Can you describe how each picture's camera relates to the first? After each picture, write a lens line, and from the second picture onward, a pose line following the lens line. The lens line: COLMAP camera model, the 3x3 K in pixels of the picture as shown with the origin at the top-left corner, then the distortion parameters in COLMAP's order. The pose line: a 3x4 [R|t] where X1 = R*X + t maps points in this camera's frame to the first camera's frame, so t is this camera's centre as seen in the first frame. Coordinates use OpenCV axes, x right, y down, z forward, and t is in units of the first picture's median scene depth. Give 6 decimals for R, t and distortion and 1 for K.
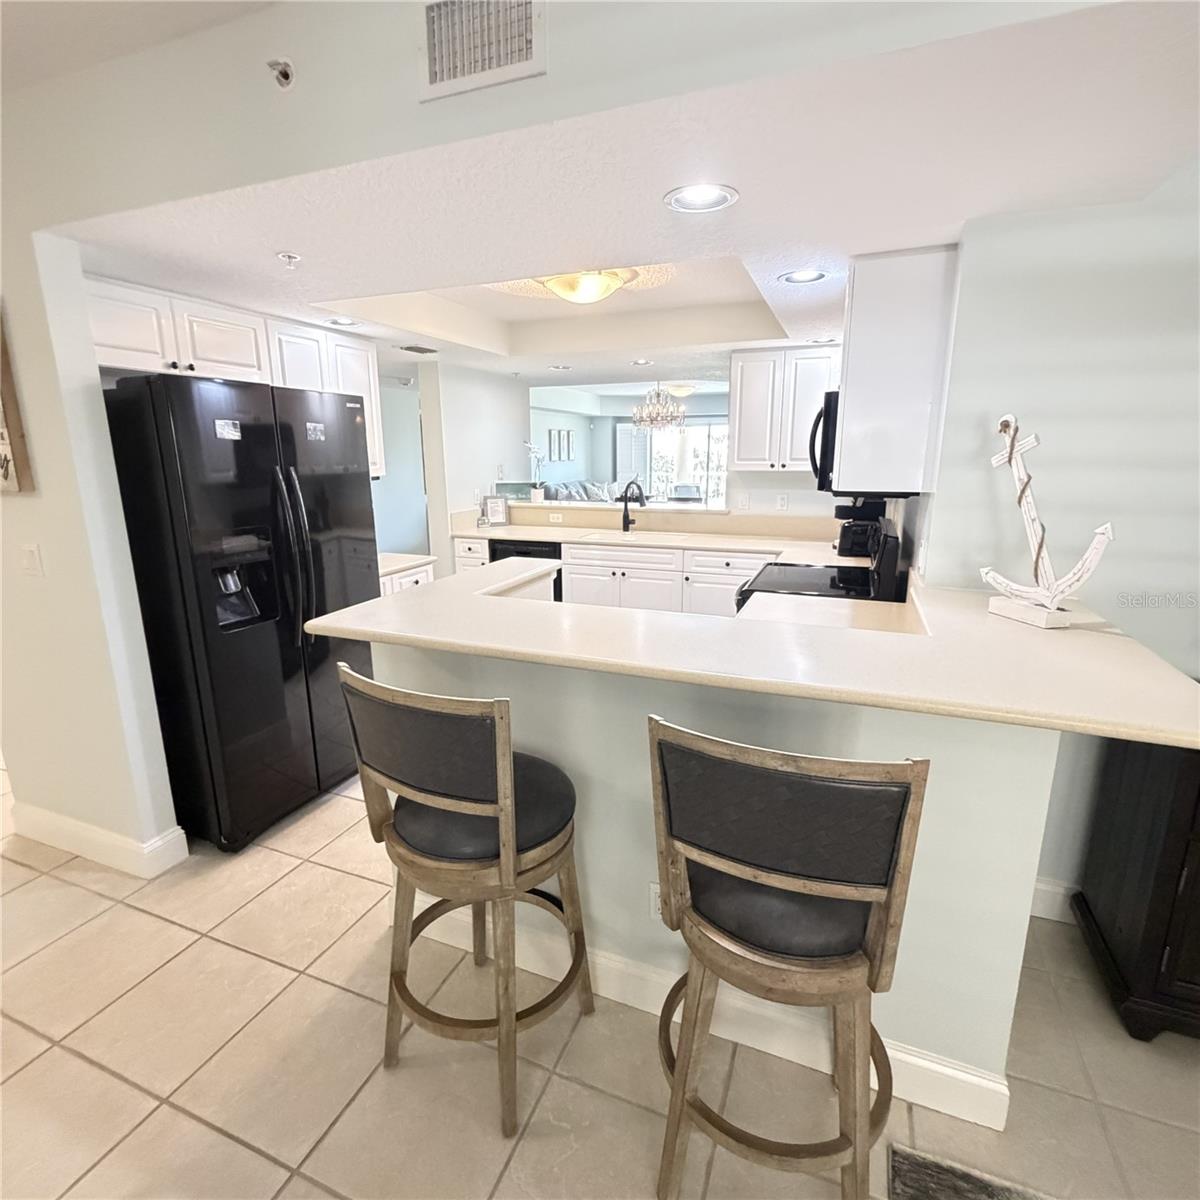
lens RADIAL K [[637.2, 0, 598.3], [0, 637.2, 598.5], [0, 0, 1]] dist [0.000371, 0.000513]
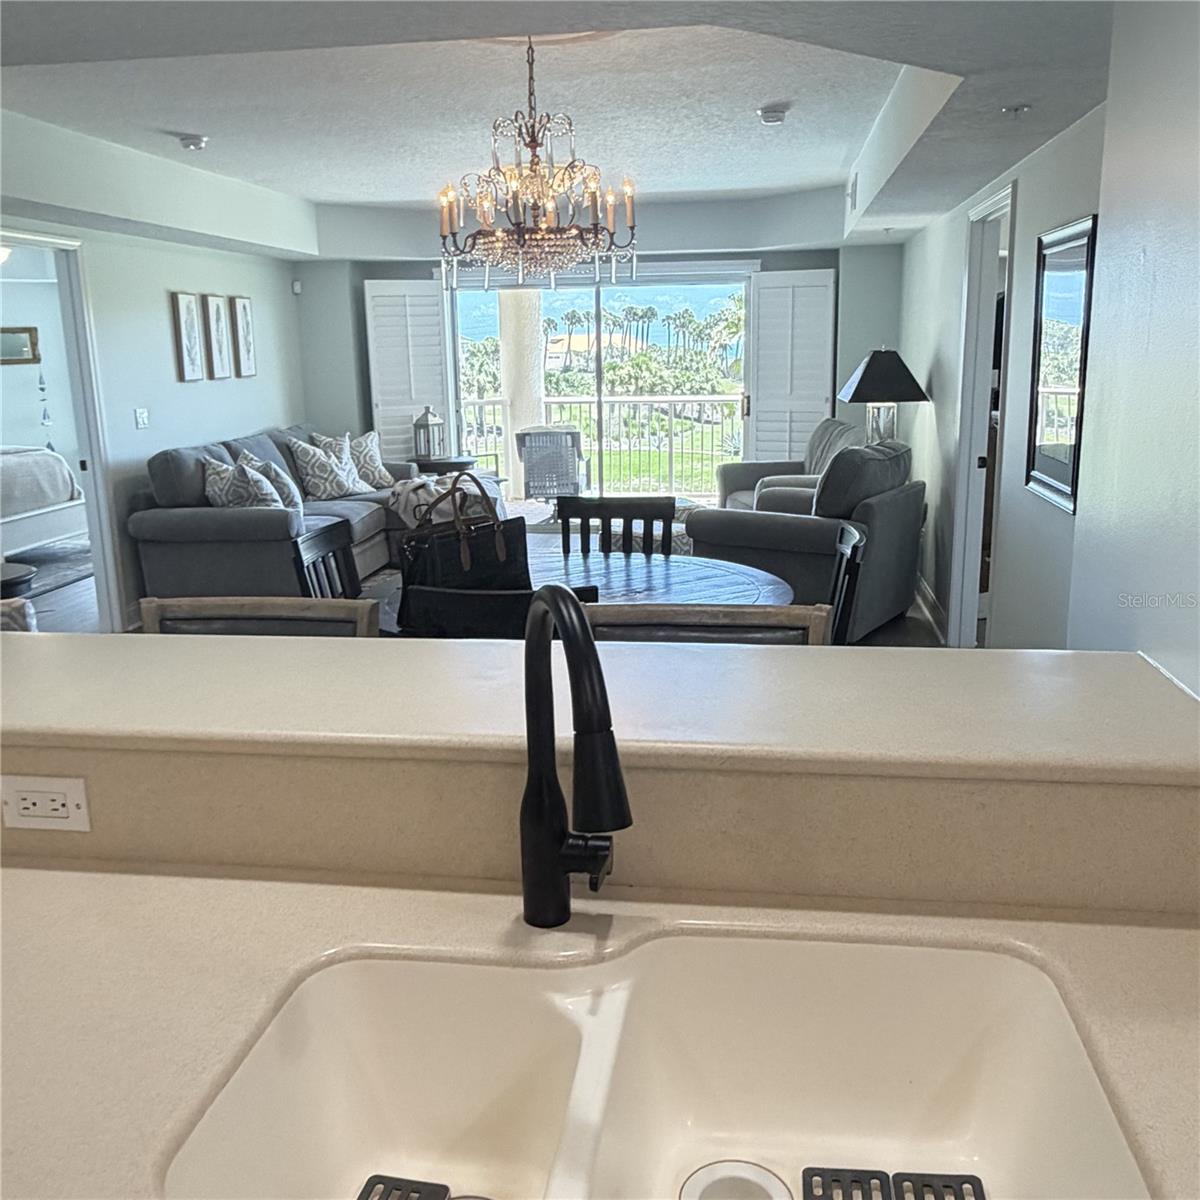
lens RADIAL K [[1117.7, 0, 606.7], [0, 1117.7, 596.0], [0, 0, 1]] dist [0.016890, 0.000000]
pose [[0.970465, -0.064231, 0.232533, 0.003257], [0.066762, 0.997764, -0.003020, -0.162881], [-0.231819, 0.018456, 0.972584, 0.702704]]
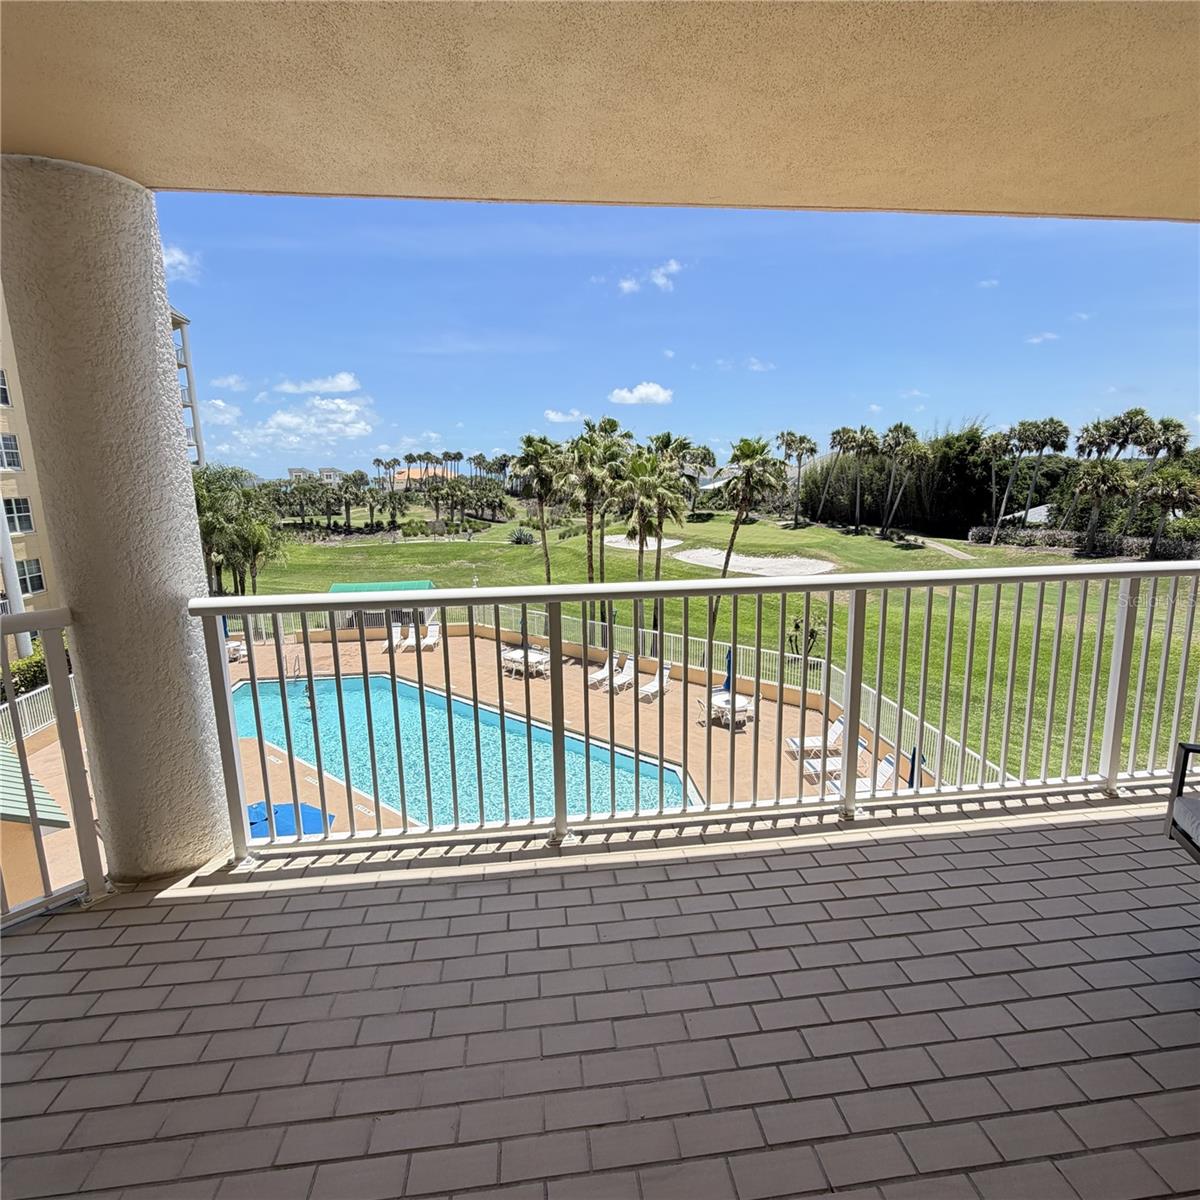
lens RADIAL K [[637.2, 0, 605.2], [0, 637.2, 596.9], [0, 0, 1]] dist [0.000371, 0.000513]
pose [[0.876518, -0.101987, 0.470442, 0.468174], [0.121253, 0.992564, -0.010739, -0.532456], [-0.465848, 0.066455, 0.882366, 2.326623]]
